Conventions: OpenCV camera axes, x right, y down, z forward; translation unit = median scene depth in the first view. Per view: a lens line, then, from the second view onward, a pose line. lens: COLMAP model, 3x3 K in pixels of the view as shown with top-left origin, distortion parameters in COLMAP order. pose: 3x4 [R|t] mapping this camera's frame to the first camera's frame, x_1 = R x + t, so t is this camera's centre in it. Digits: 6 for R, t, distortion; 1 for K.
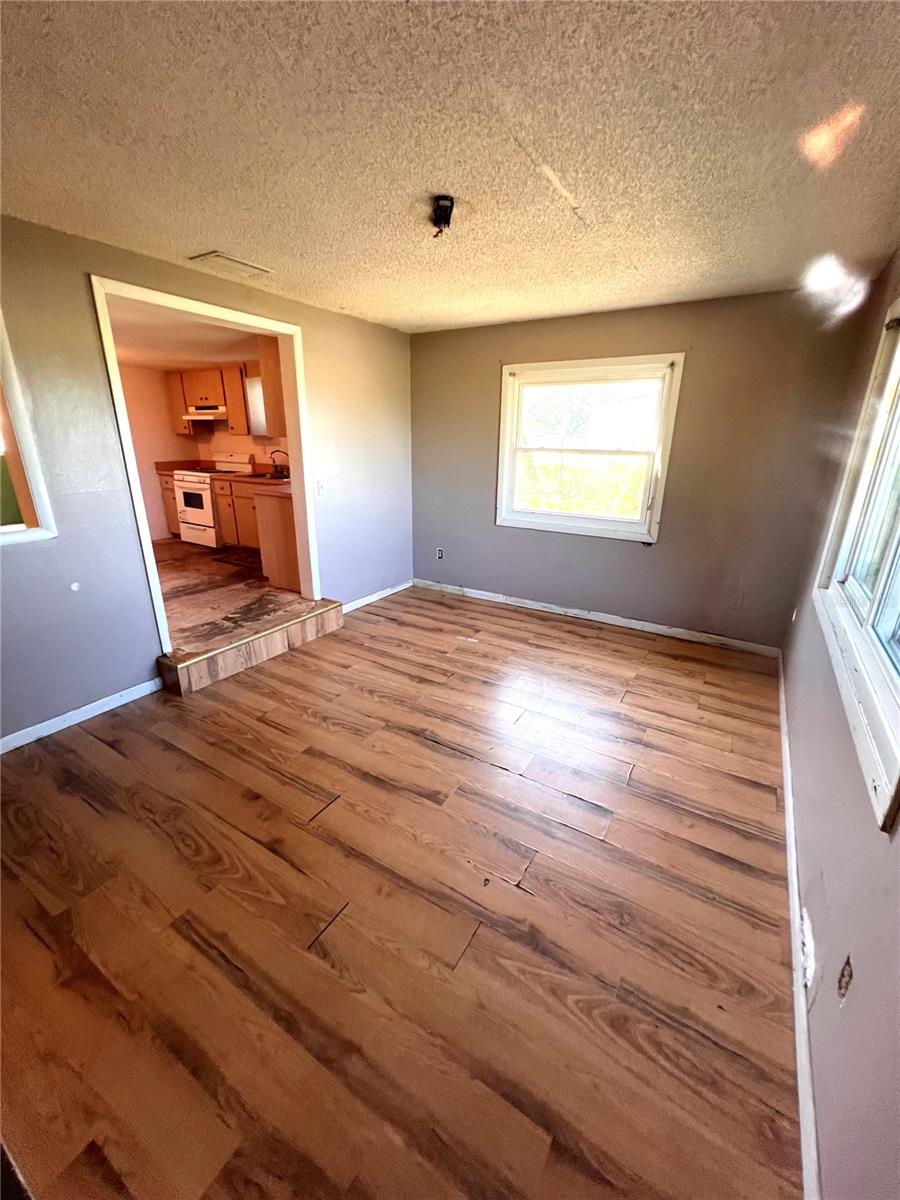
lens RADIAL K [[482.0, 0, 448.6], [0, 482.0, 600.7], [0, 0, 1]] dist [-0.003014, 0.000263]
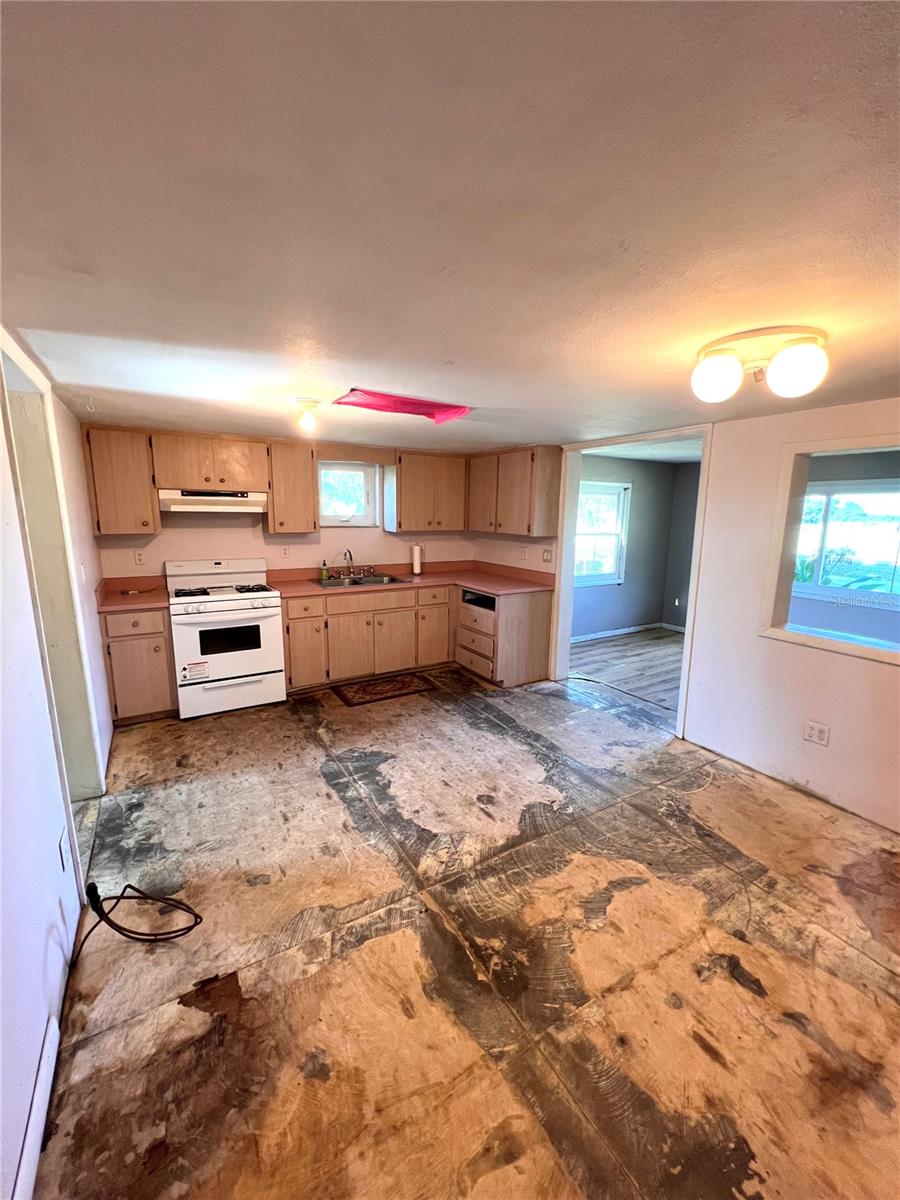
lens RADIAL K [[482.0, 0, 449.7], [0, 482.0, 601.1], [0, 0, 1]] dist [-0.003014, 0.000263]
pose [[0.451314, -0.170303, 0.875964, -1.235716], [0.281765, 0.958599, 0.041198, -0.268276], [-0.846714, 0.228223, 0.480614, 0.613636]]
